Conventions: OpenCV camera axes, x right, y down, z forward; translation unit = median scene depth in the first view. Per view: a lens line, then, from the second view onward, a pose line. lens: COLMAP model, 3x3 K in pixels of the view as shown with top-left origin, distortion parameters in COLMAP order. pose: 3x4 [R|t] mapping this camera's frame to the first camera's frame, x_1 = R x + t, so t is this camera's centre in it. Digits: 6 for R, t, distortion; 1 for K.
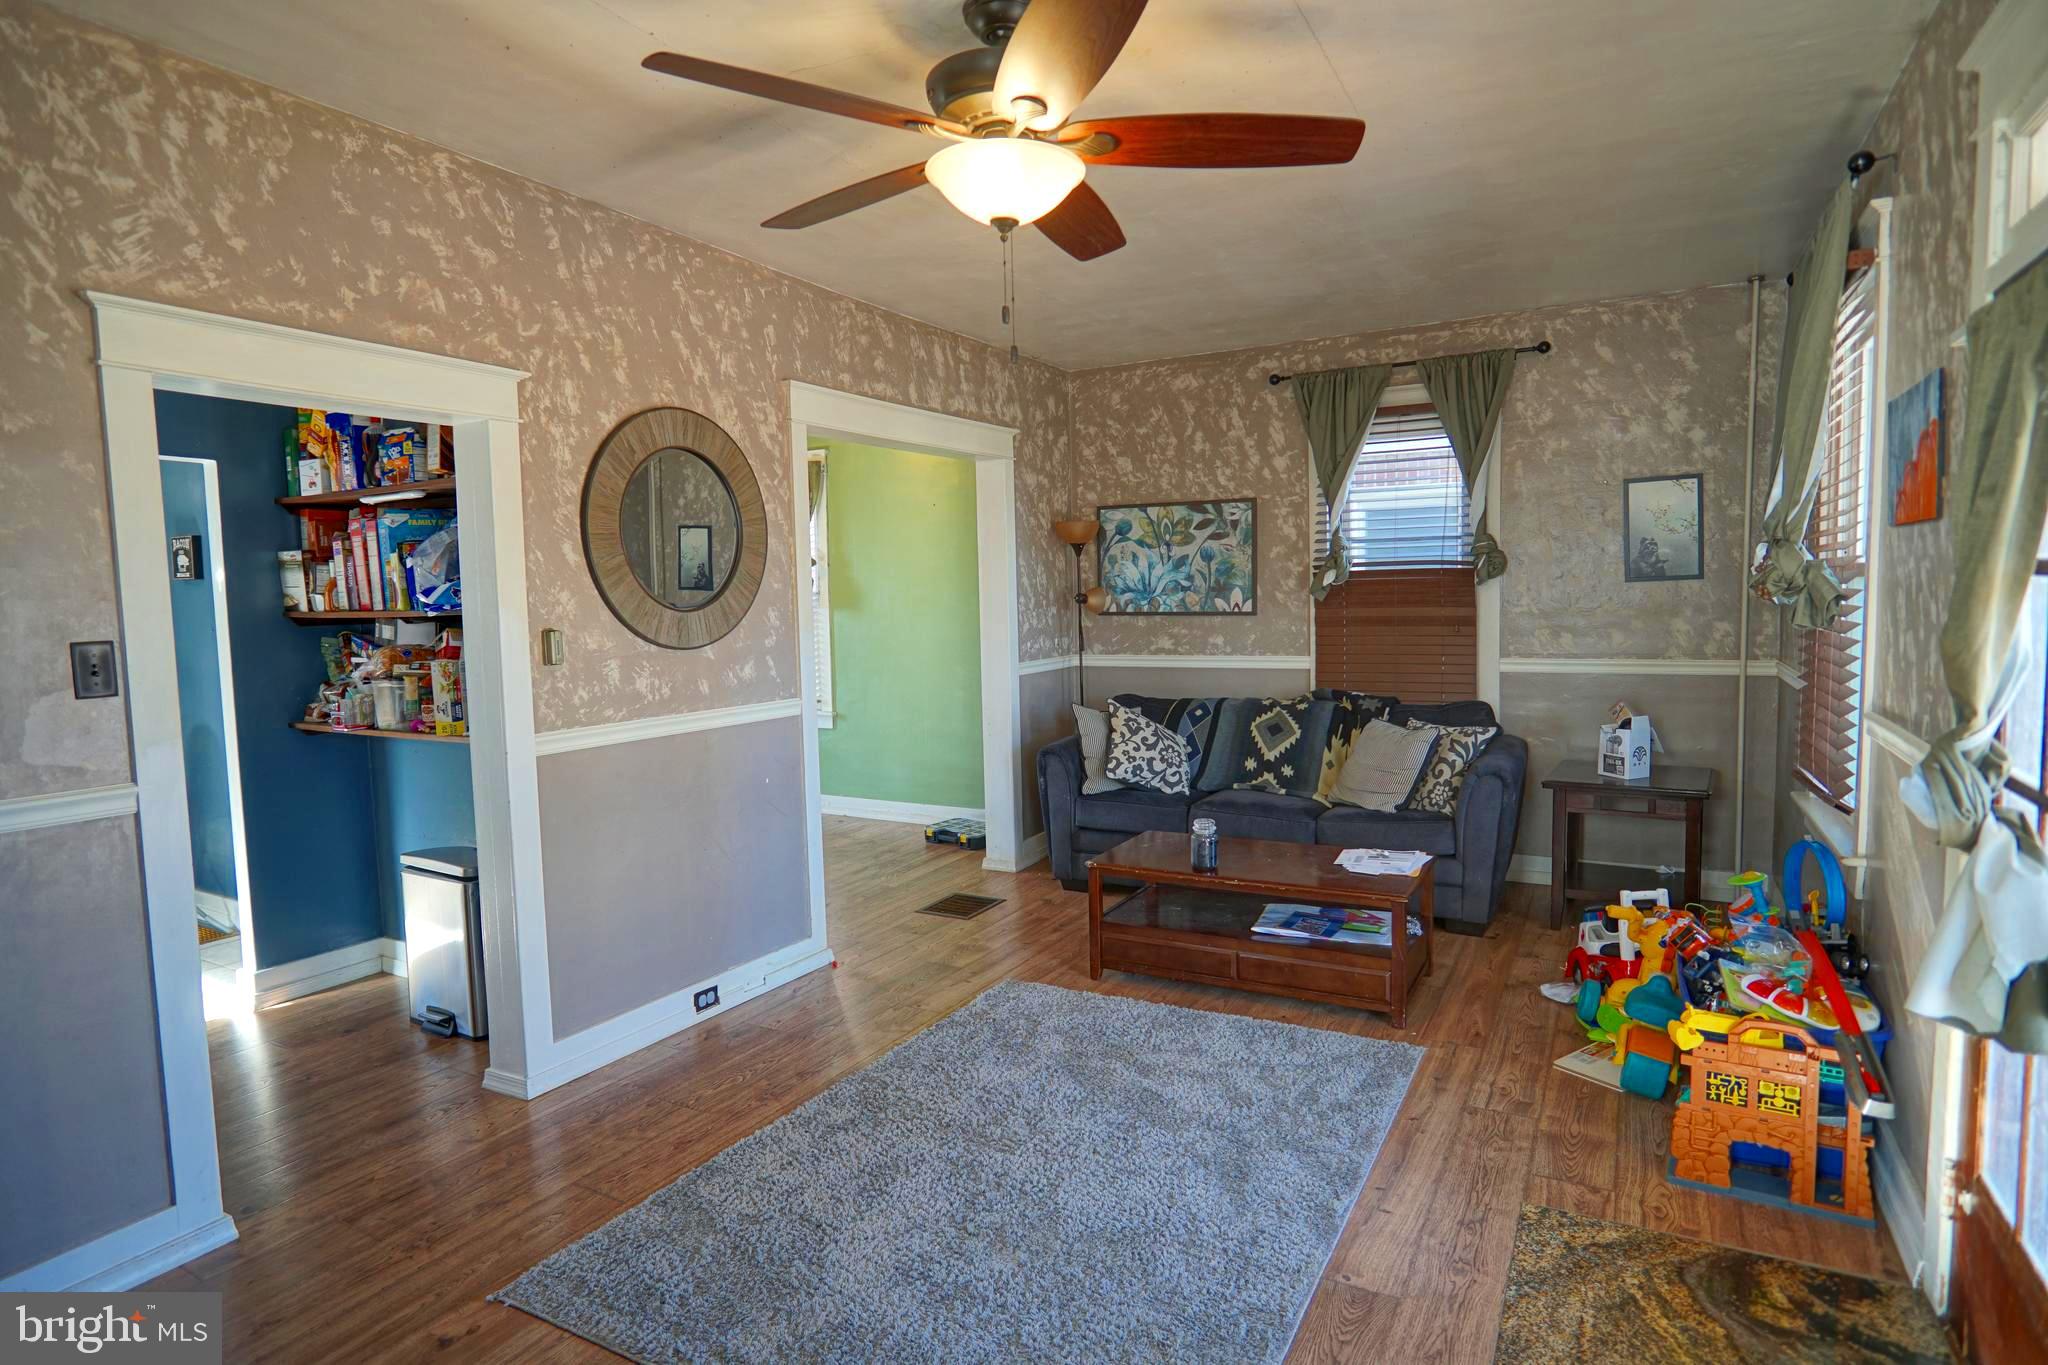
lens RADIAL K [[1093.2, 0, 1023.2], [0, 1093.2, 679.9], [0, 0, 1]] dist [-0.036645, 0.010755]
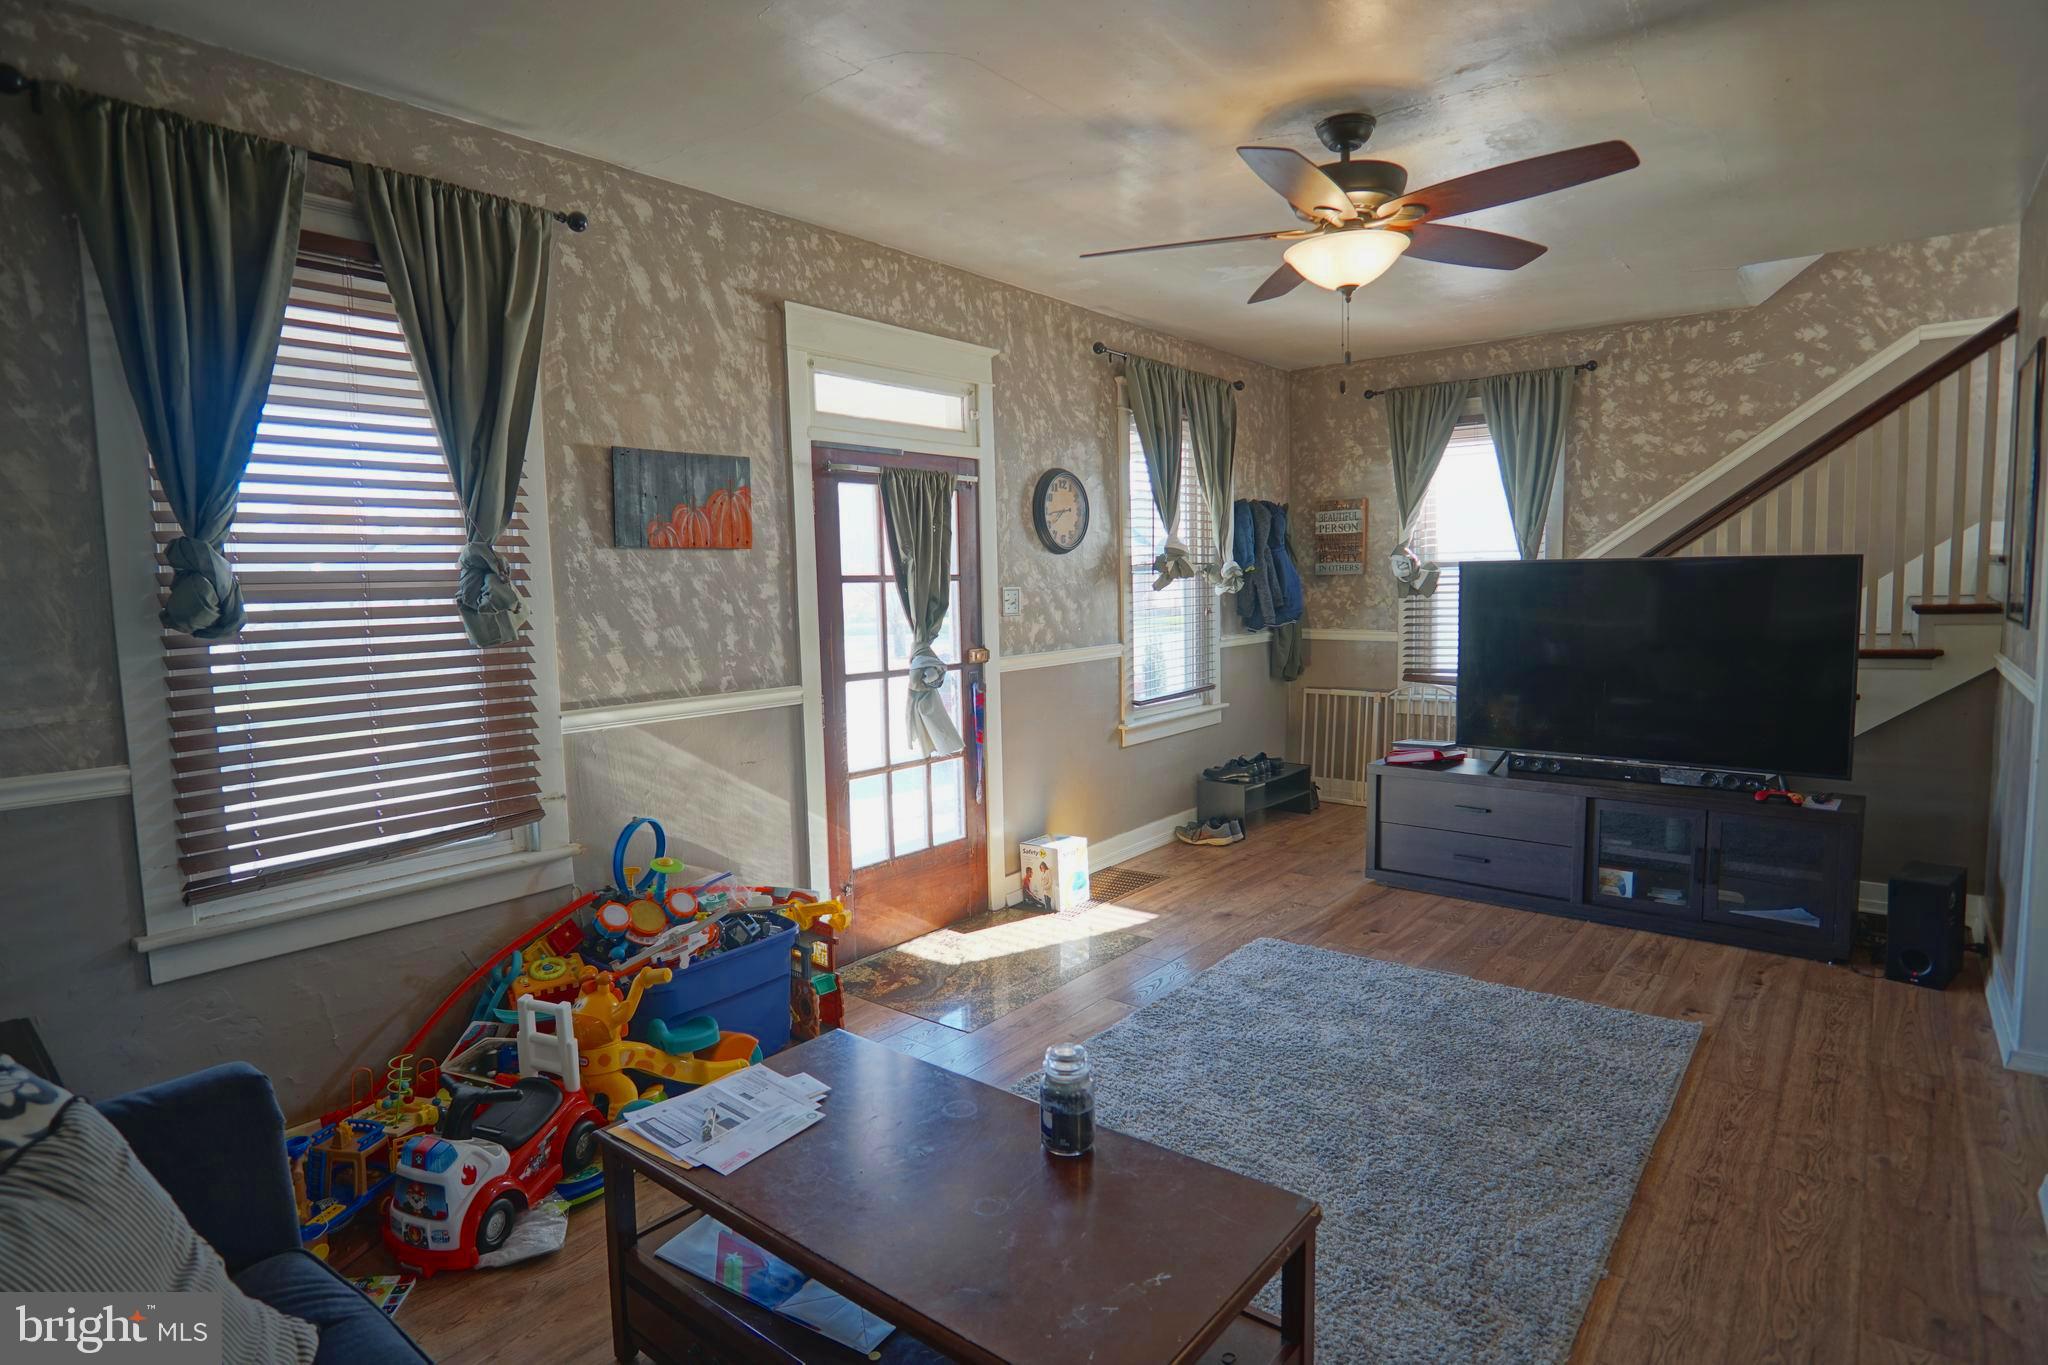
lens RADIAL K [[1093.2, 0, 1023.2], [0, 1093.2, 679.9], [0, 0, 1]] dist [-0.036645, 0.010755]
pose [[-0.985862, 0.029462, 0.164950, 0.097021], [0.057228, 0.984430, 0.166202, -0.111884], [-0.157485, 0.173292, -0.972198, 1.401287]]
